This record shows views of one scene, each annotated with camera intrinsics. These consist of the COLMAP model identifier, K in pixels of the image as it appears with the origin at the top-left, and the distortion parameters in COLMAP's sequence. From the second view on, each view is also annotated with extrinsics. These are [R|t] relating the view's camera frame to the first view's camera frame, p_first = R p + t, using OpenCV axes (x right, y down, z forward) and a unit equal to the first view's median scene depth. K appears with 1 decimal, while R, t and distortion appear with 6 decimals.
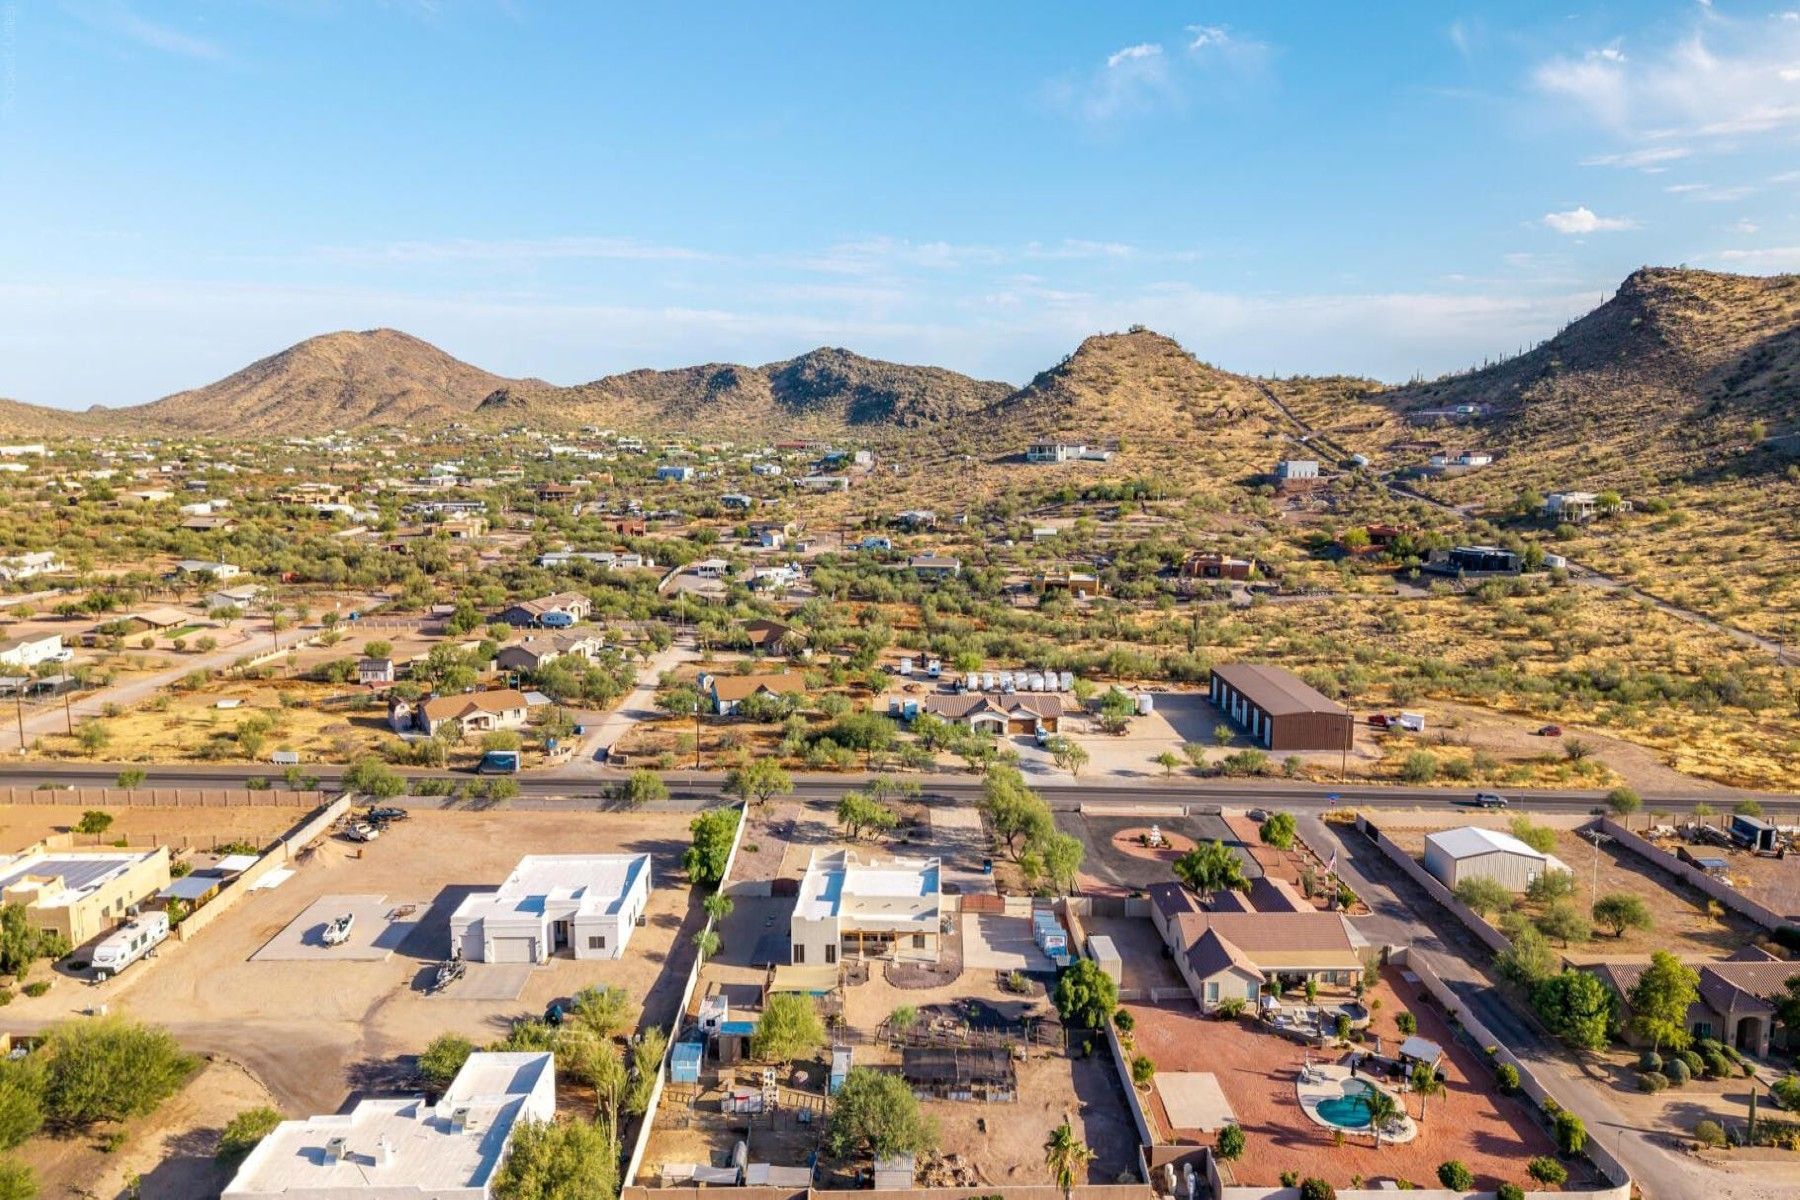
lens RADIAL K [[1192.6, 0, 895.3], [0, 1192.6, 641.2], [0, 0, 1]] dist [0.073134, -0.092432]
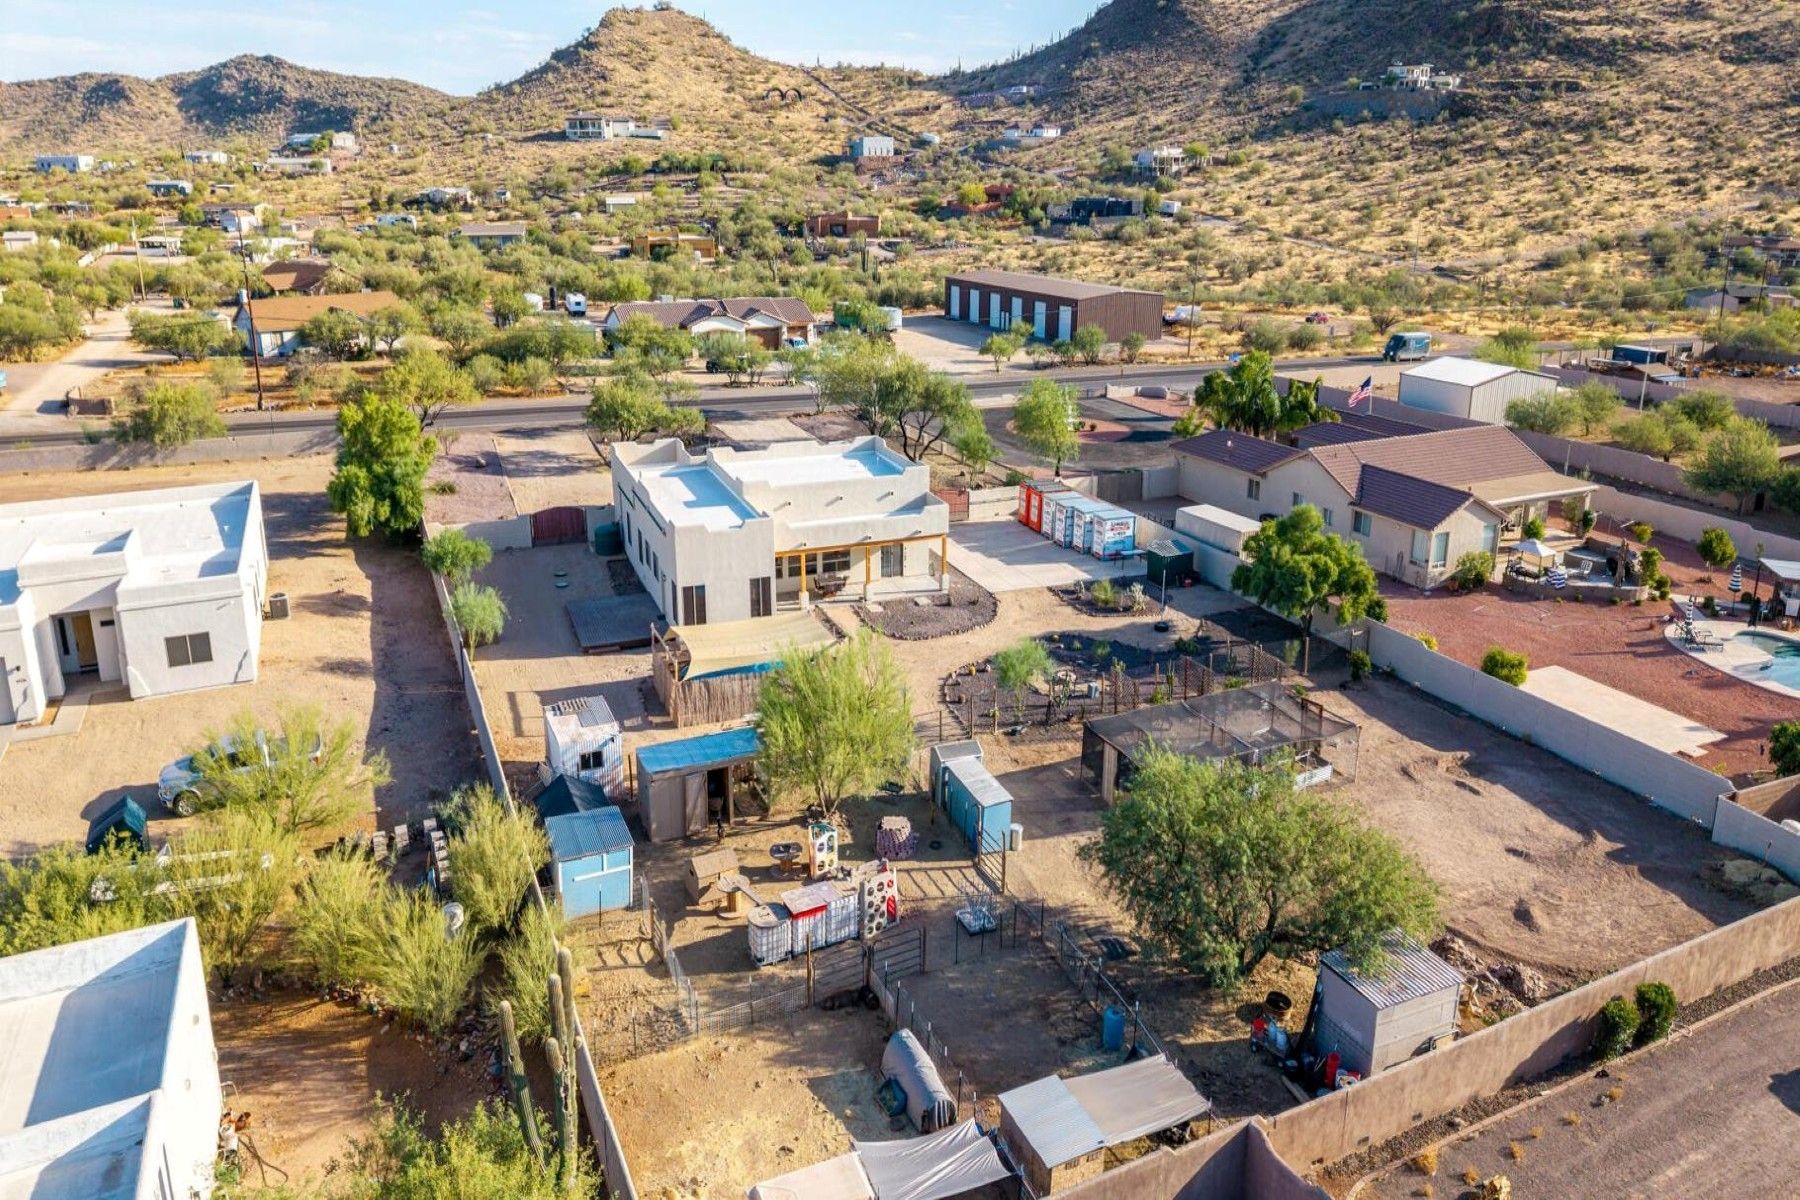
lens RADIAL K [[1218.9, 0, 899.5], [0, 1218.9, 498.4], [0, 0, 1]] dist [0.023696, -0.017177]
pose [[0.913146, -0.106404, 0.393501, -0.076044], [0.076810, 0.992952, 0.090254, 0.073745], [-0.400332, -0.052191, 0.914883, 0.216094]]
